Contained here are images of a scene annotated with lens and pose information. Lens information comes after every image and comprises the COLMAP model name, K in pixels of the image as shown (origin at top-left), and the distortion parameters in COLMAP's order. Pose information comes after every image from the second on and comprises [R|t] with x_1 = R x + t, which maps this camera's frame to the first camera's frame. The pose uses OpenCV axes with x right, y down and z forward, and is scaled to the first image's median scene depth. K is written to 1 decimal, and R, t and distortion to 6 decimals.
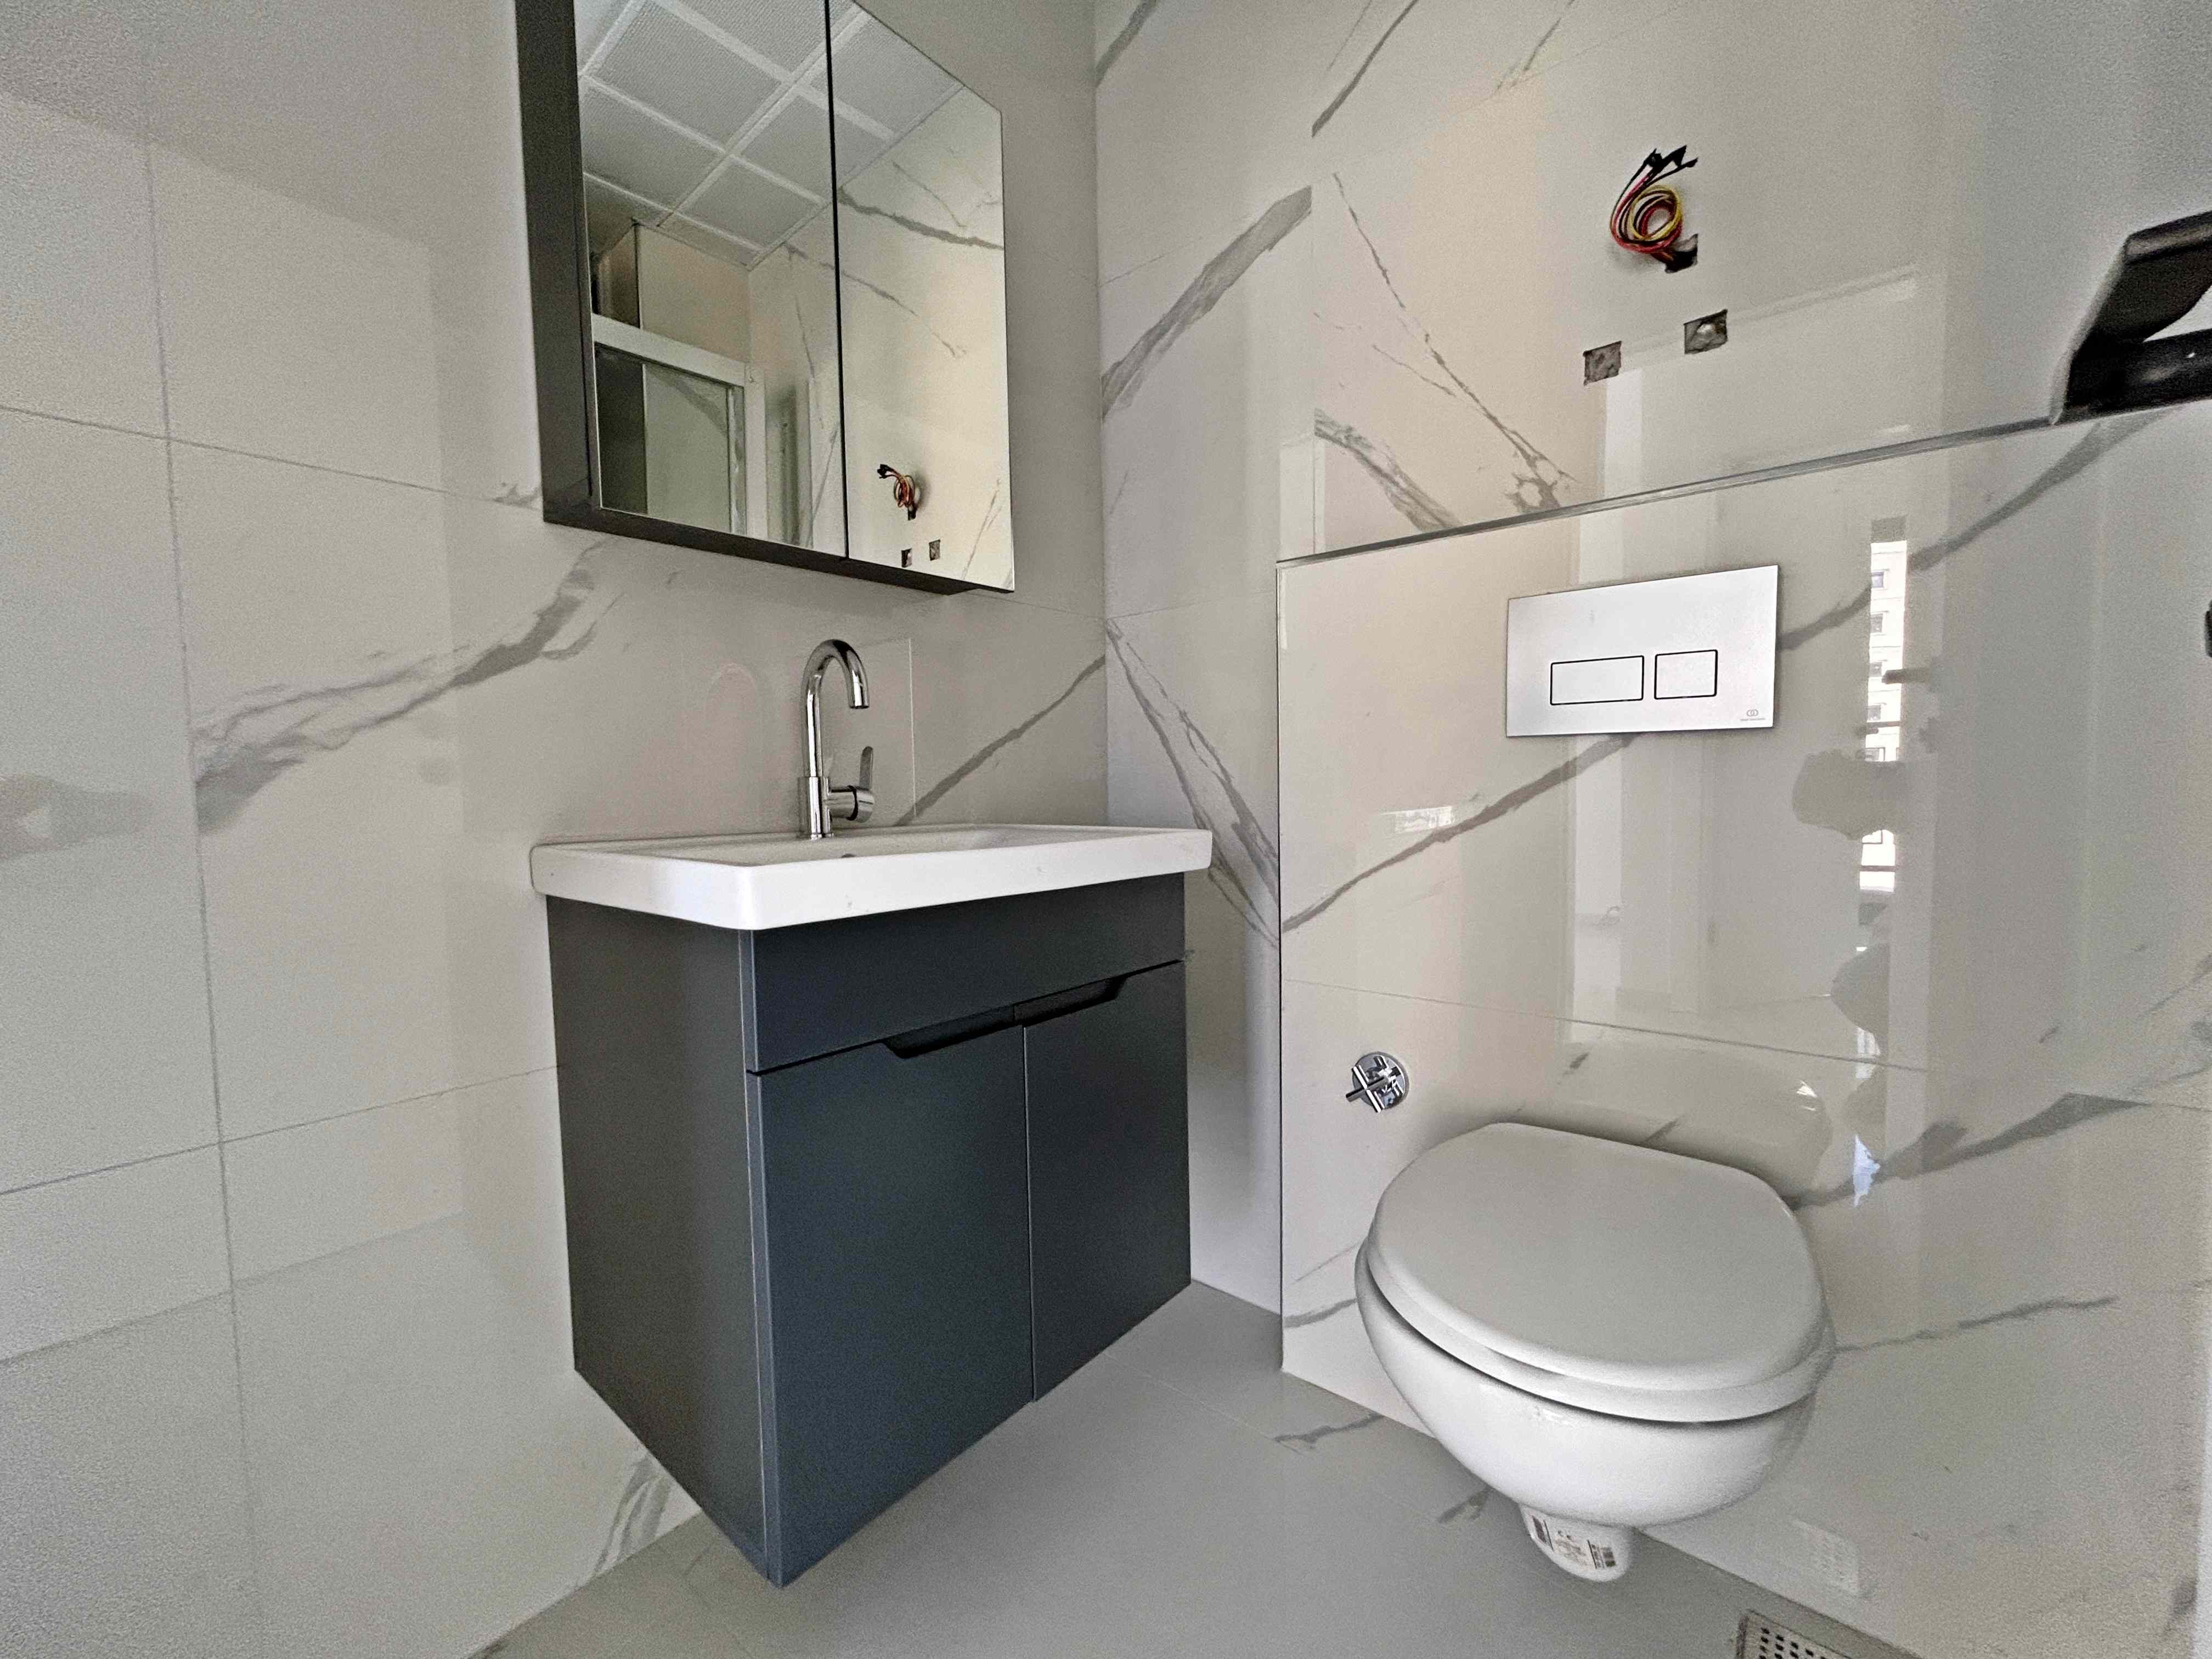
lens RADIAL K [[895.8, 0, 1106.0], [0, 895.8, 829.5], [0, 0, 1]] dist [0.000443, 0.000211]
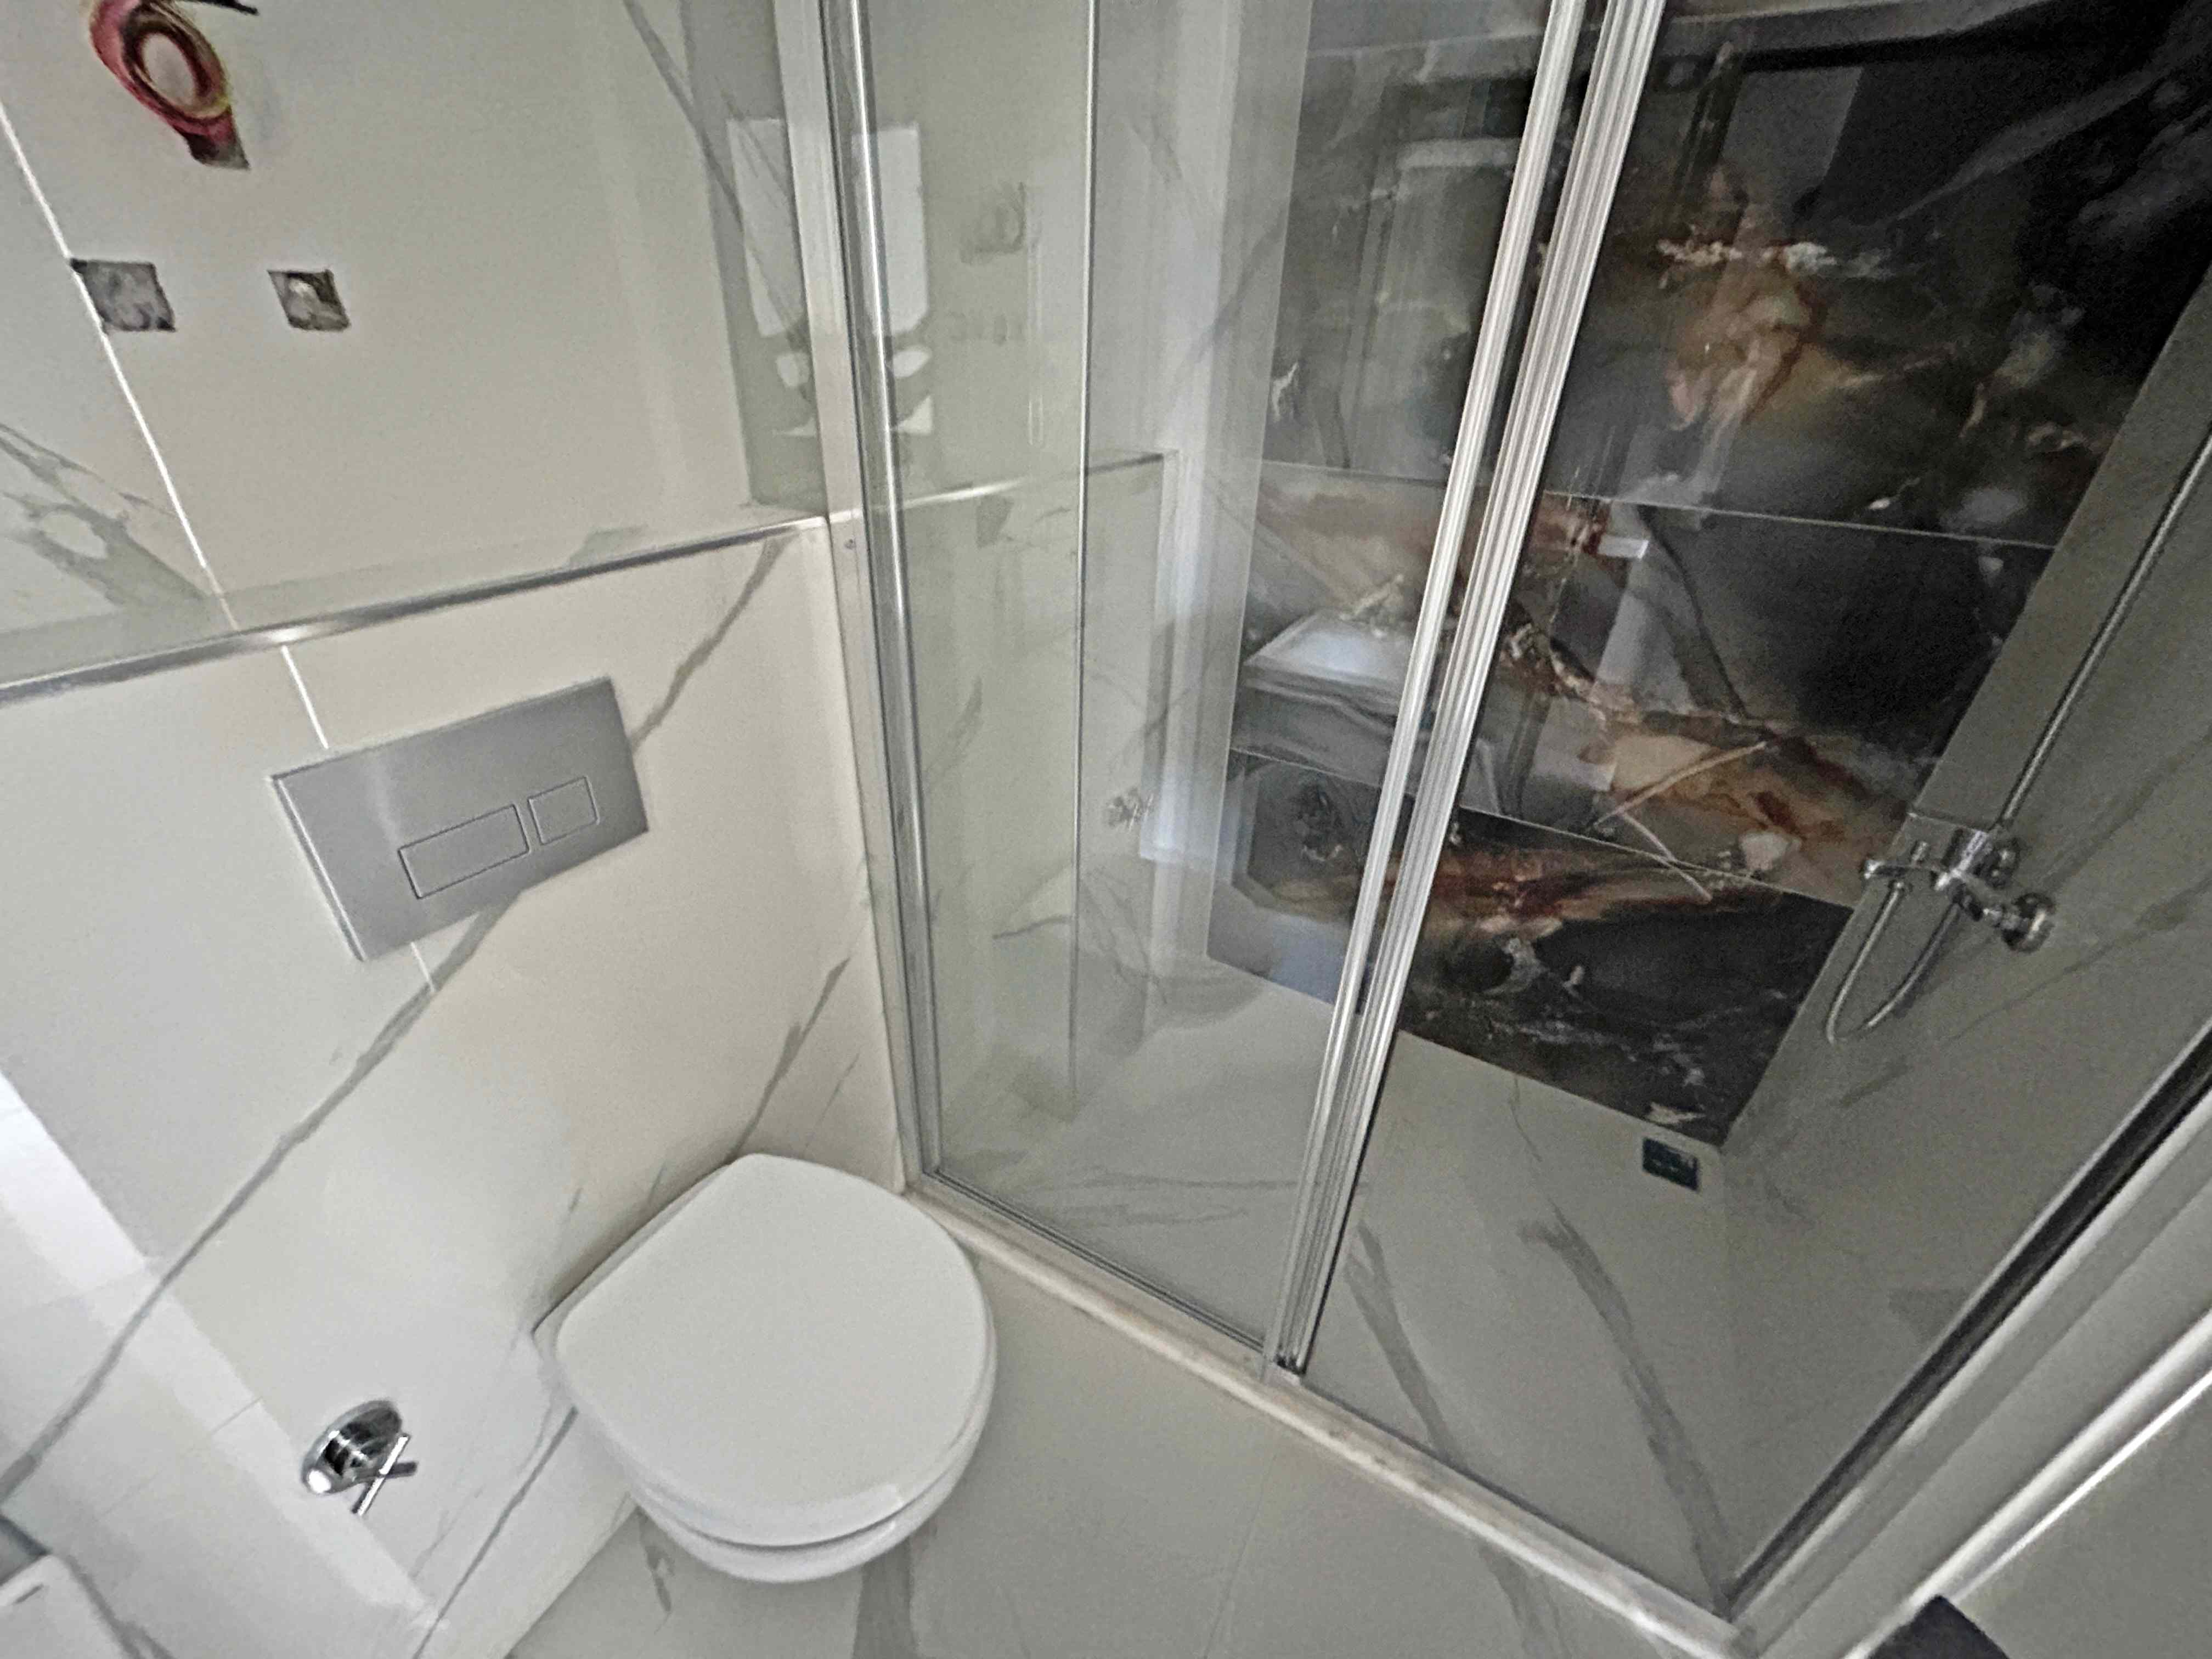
lens RADIAL K [[883.3, 0, 1098.8], [0, 883.3, 823.5], [0, 0, 1]] dist [-0.000506, -0.000065]
pose [[-0.177336, -0.471722, 0.863730, -0.172579], [0.024317, 0.875272, 0.483018, -0.512962], [-0.983850, 0.106660, -0.143747, 0.561288]]
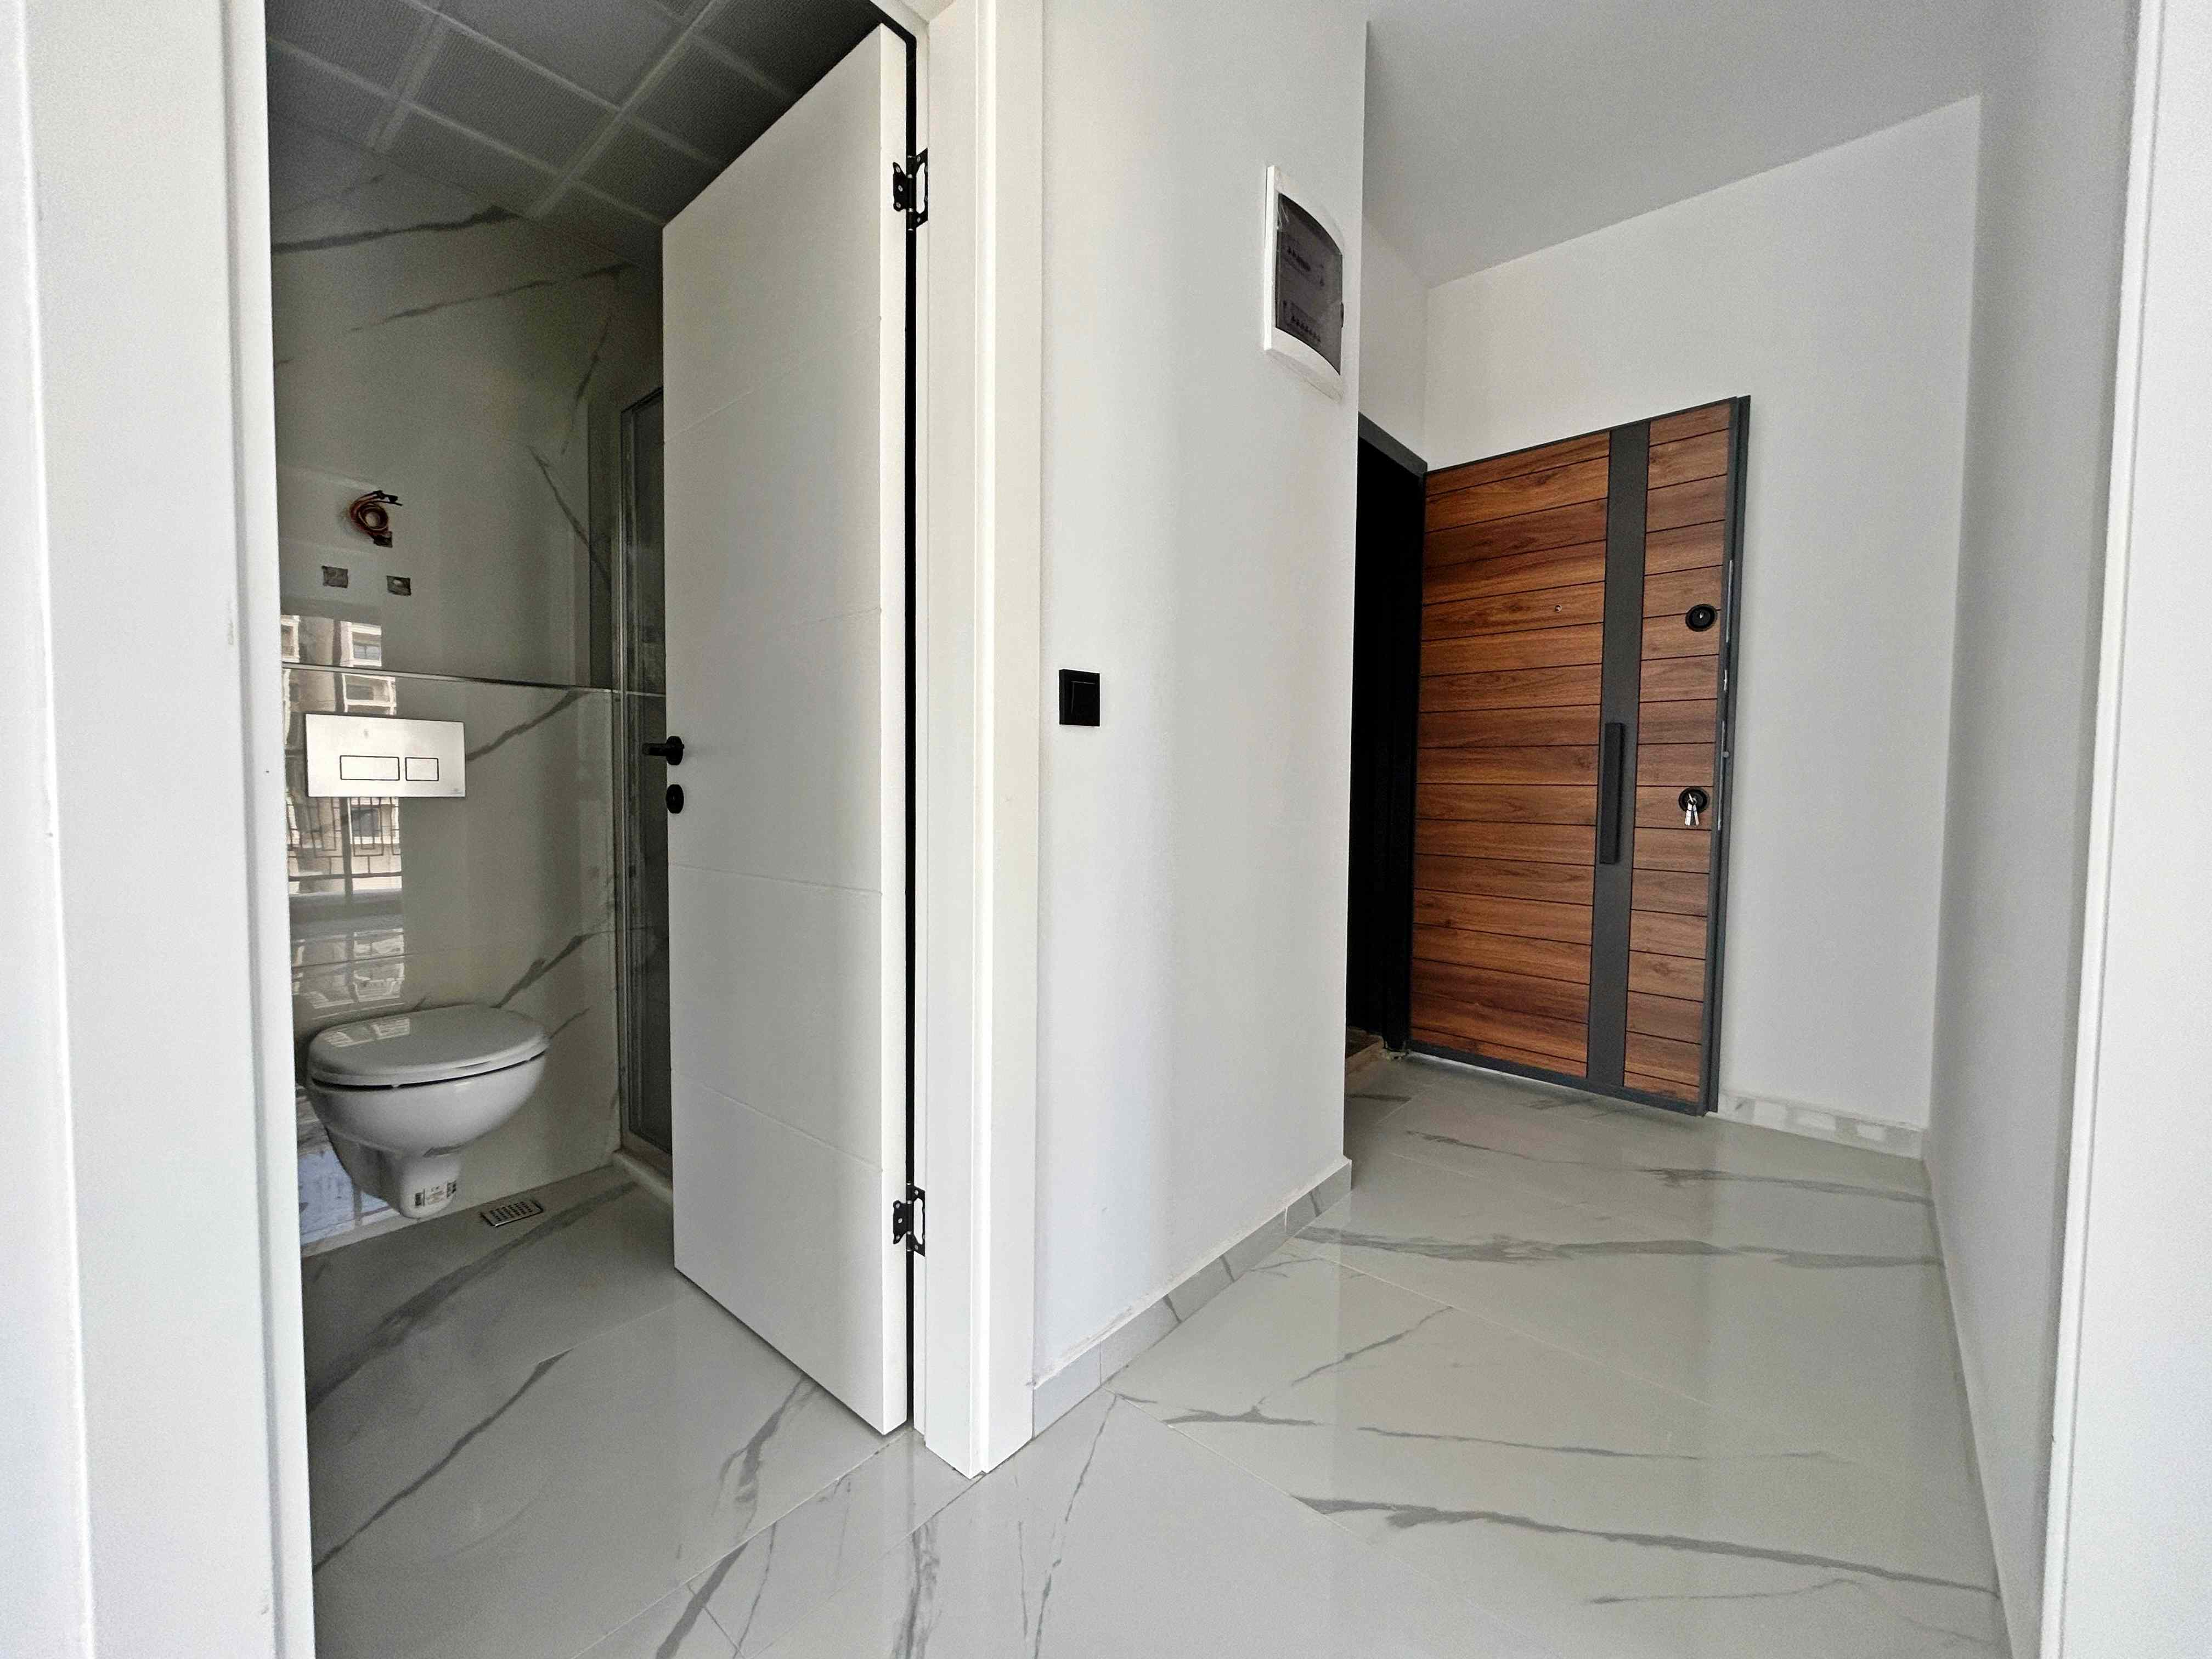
lens RADIAL K [[895.8, 0, 1106.0], [0, 895.8, 829.5], [0, 0, 1]] dist [0.000443, 0.000211]
pose [[0.010672, -0.030593, 0.999475, -1.218831], [0.049164, 0.998339, 0.030033, -0.021529], [-0.998734, 0.048818, 0.012159, -0.491107]]
